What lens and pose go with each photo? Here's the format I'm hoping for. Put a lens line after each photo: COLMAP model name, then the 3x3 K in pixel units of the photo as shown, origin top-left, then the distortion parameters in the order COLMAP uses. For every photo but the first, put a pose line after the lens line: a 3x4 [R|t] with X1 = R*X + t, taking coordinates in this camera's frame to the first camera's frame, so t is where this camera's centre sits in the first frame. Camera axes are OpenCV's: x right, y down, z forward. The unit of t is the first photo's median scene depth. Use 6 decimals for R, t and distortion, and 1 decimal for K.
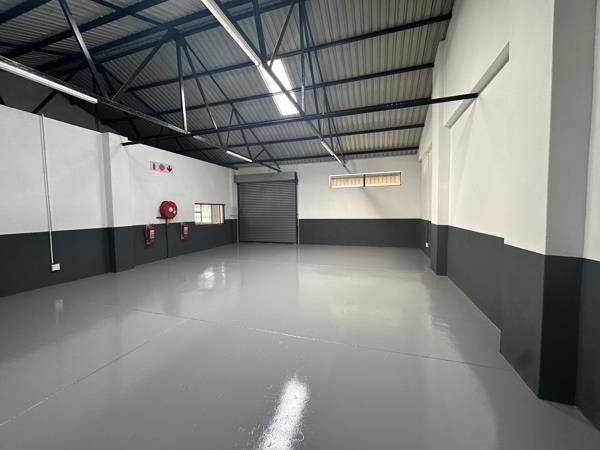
lens RADIAL K [[239.5, 0, 300.9], [0, 239.5, 224.7], [0, 0, 1]] dist [-0.005181, 0.000760]
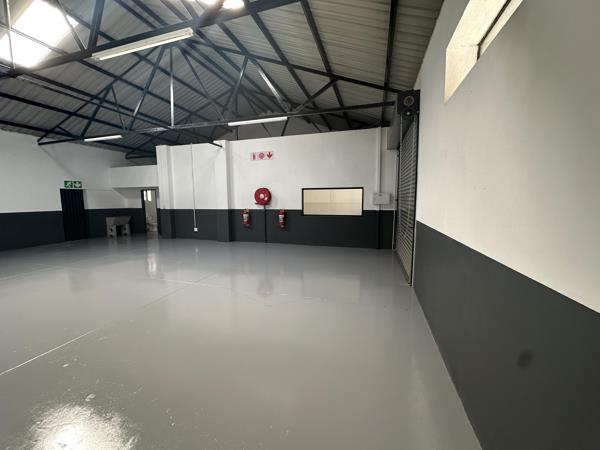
lens RADIAL K [[239.5, 0, 298.2], [0, 239.5, 223.7], [0, 0, 1]] dist [-0.005181, 0.000760]
pose [[0.020805, 0.115555, -0.993083, 0.470515], [-0.054021, 0.991977, 0.114295, -0.068517], [0.998323, 0.051270, 0.026881, 1.081321]]
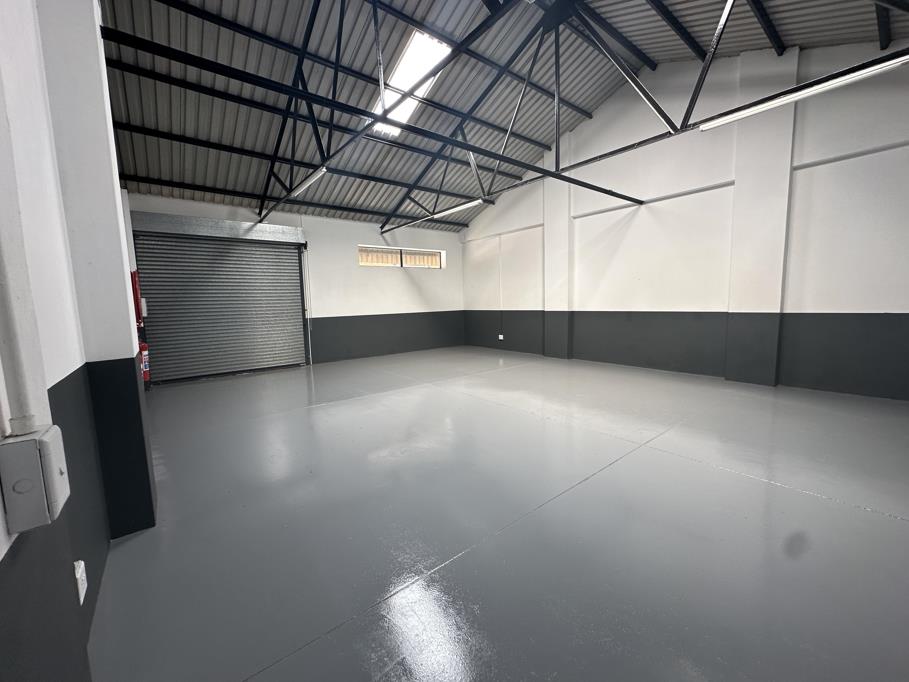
lens RADIAL K [[362.9, 0, 452.4], [0, 362.9, 337.4], [0, 0, 1]] dist [-0.005181, 0.000760]
pose [[0.553822, -0.087407, 0.828035, -0.602110], [0.068123, 0.995897, 0.059563, -0.008683], [-0.829844, 0.023421, 0.557504, 0.324588]]
